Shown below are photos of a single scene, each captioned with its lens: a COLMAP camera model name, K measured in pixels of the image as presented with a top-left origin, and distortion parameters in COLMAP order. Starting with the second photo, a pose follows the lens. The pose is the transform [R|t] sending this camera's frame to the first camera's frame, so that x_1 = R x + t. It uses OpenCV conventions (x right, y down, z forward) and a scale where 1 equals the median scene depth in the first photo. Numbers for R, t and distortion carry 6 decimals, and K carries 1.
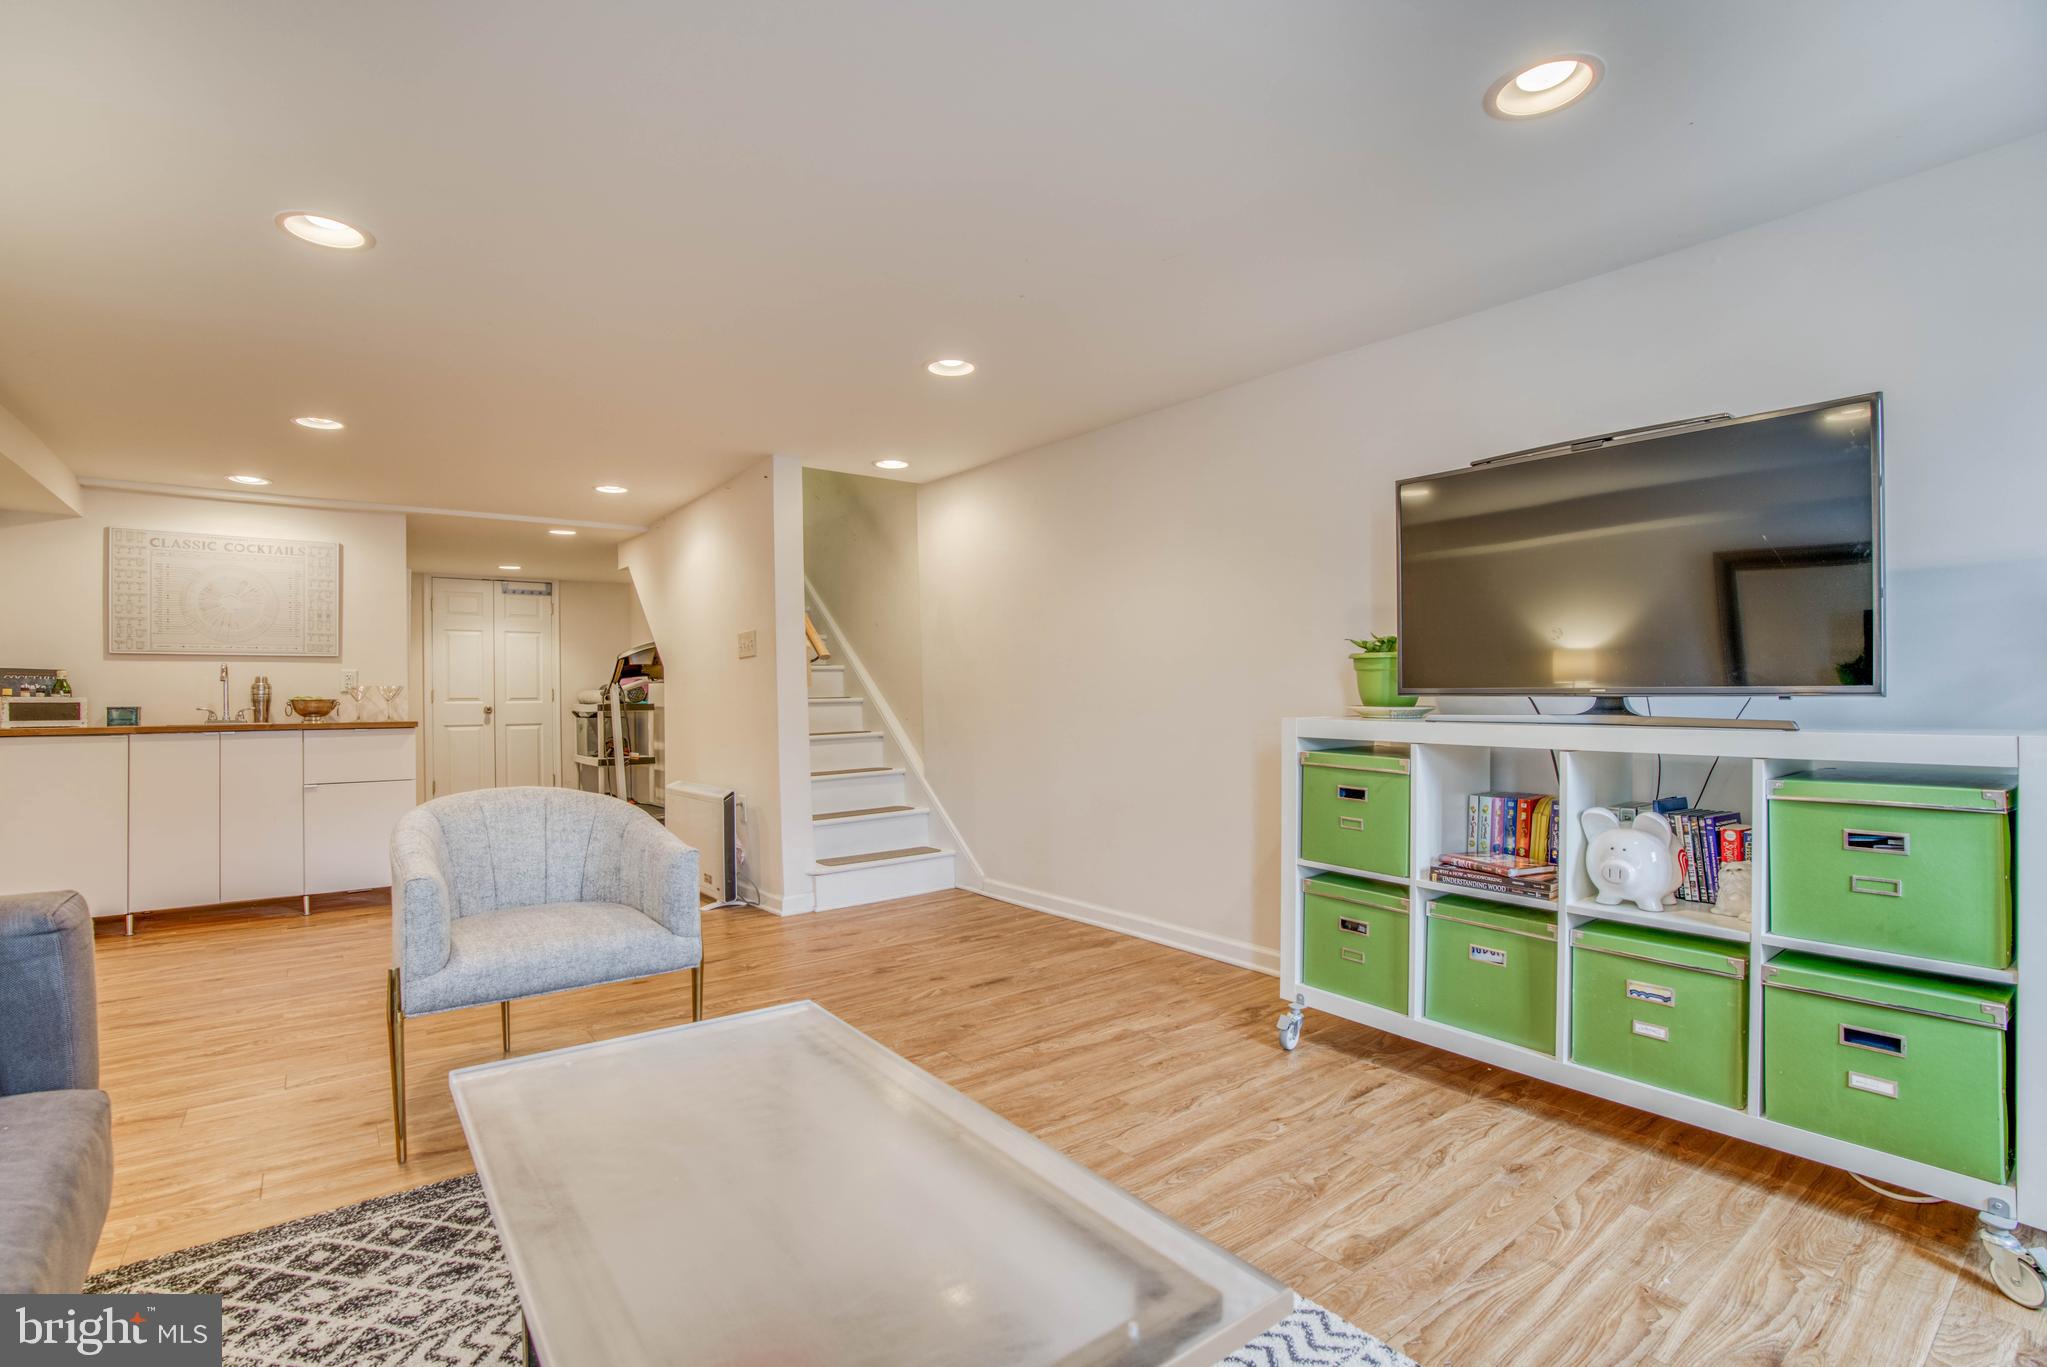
lens RADIAL K [[944.0, 0, 969.6], [0, 944.0, 677.7], [0, 0, 1]] dist [-0.061064, 0.023076]
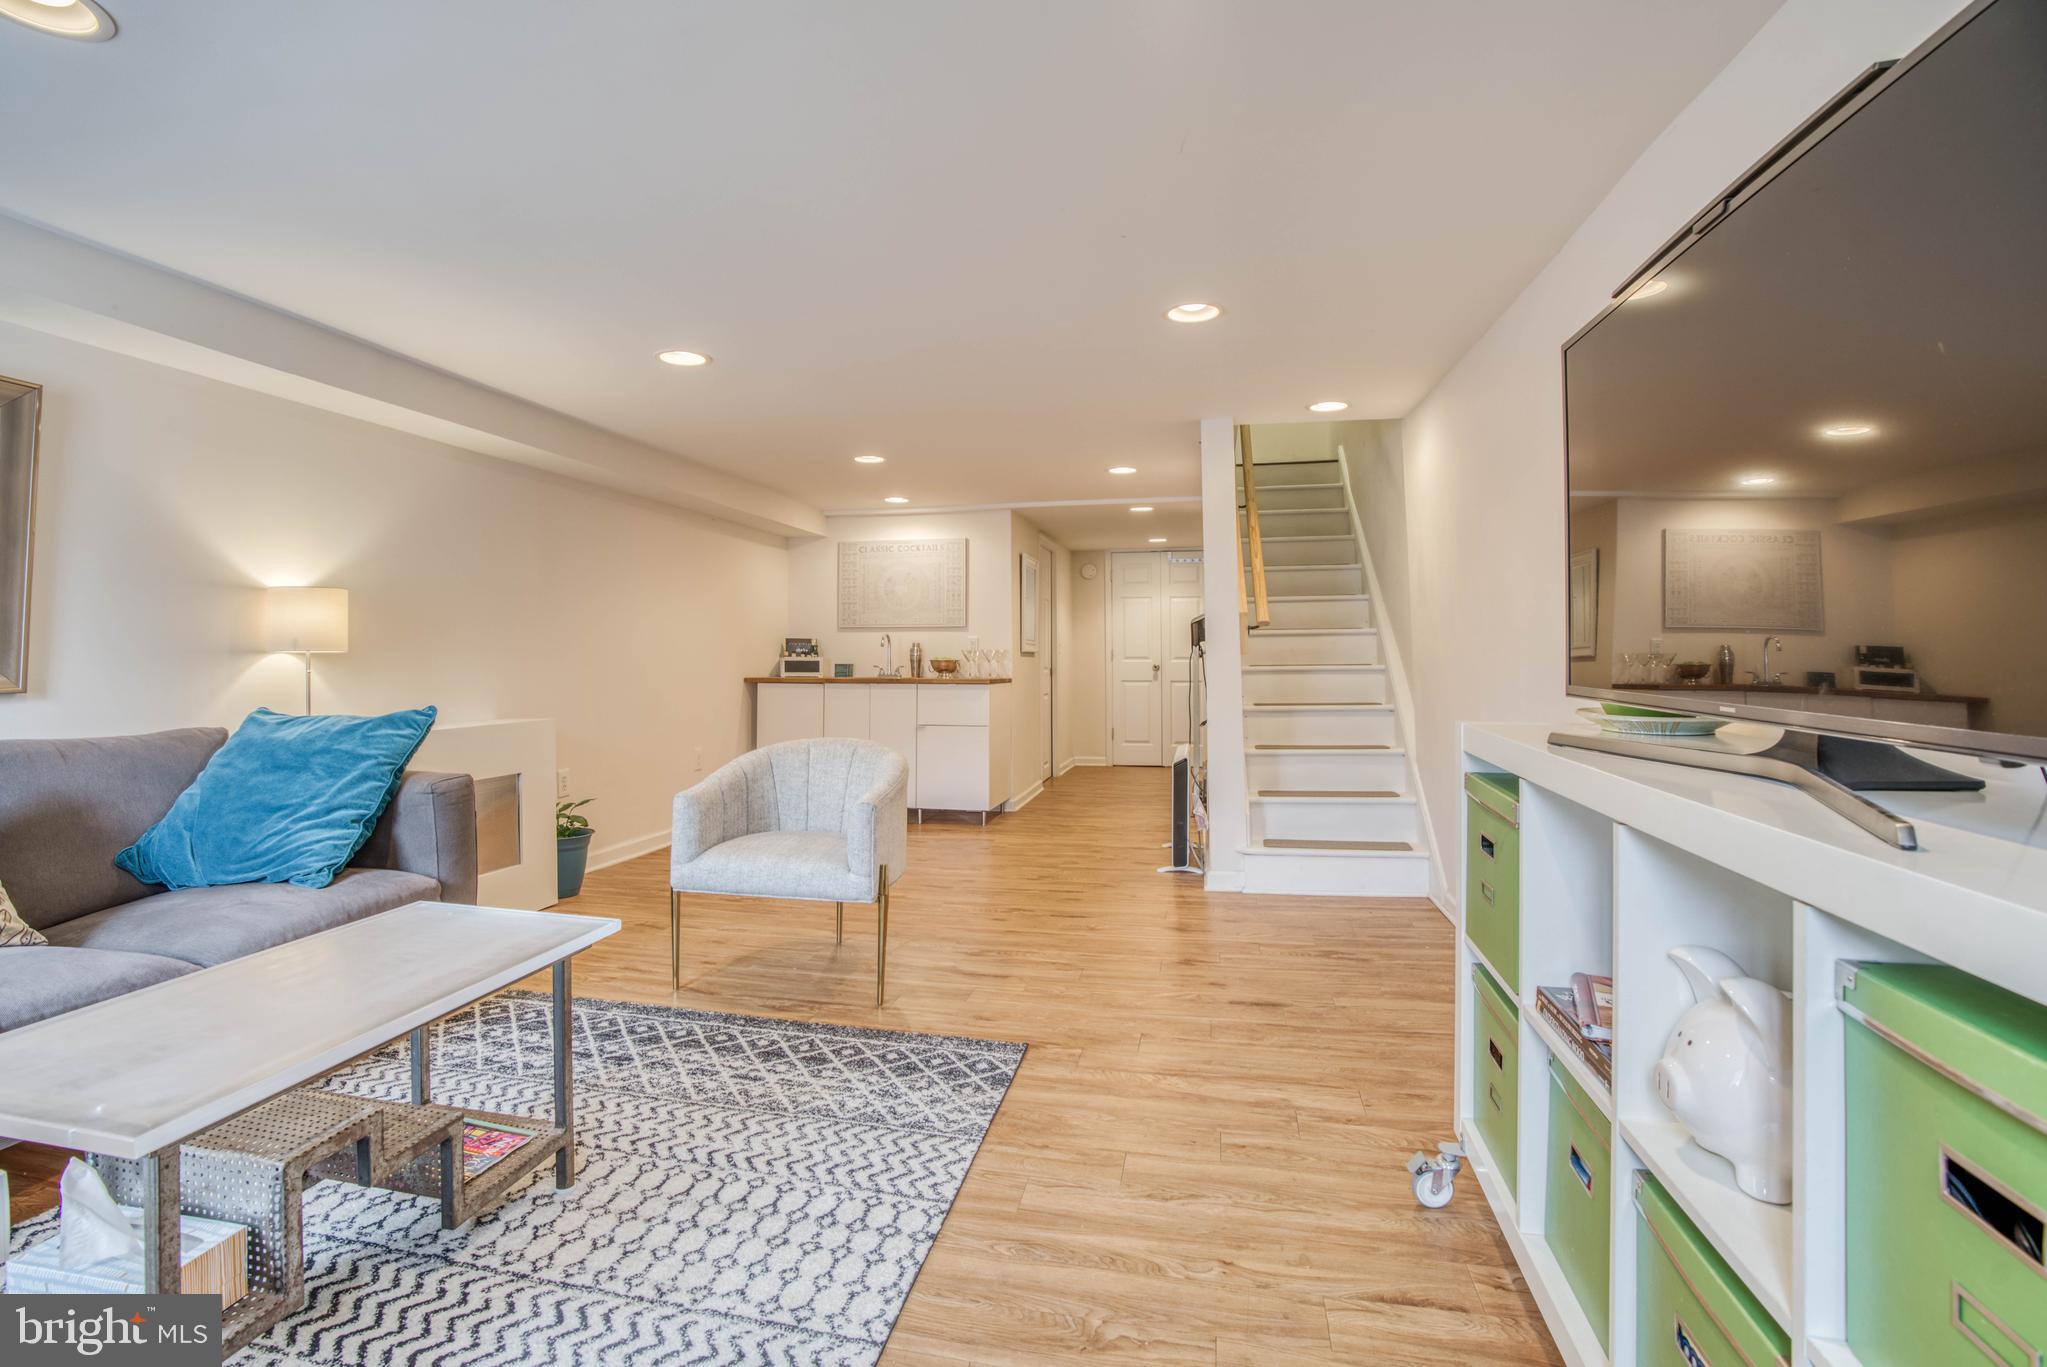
lens RADIAL K [[944.0, 0, 1017.1], [0, 944.0, 632.1], [0, 0, 1]] dist [-0.061064, 0.023076]
pose [[0.662028, -0.005519, -0.749458, 0.520240], [0.009043, 0.999959, 0.000624, -0.023098], [0.749424, -0.007191, 0.662051, 0.257303]]
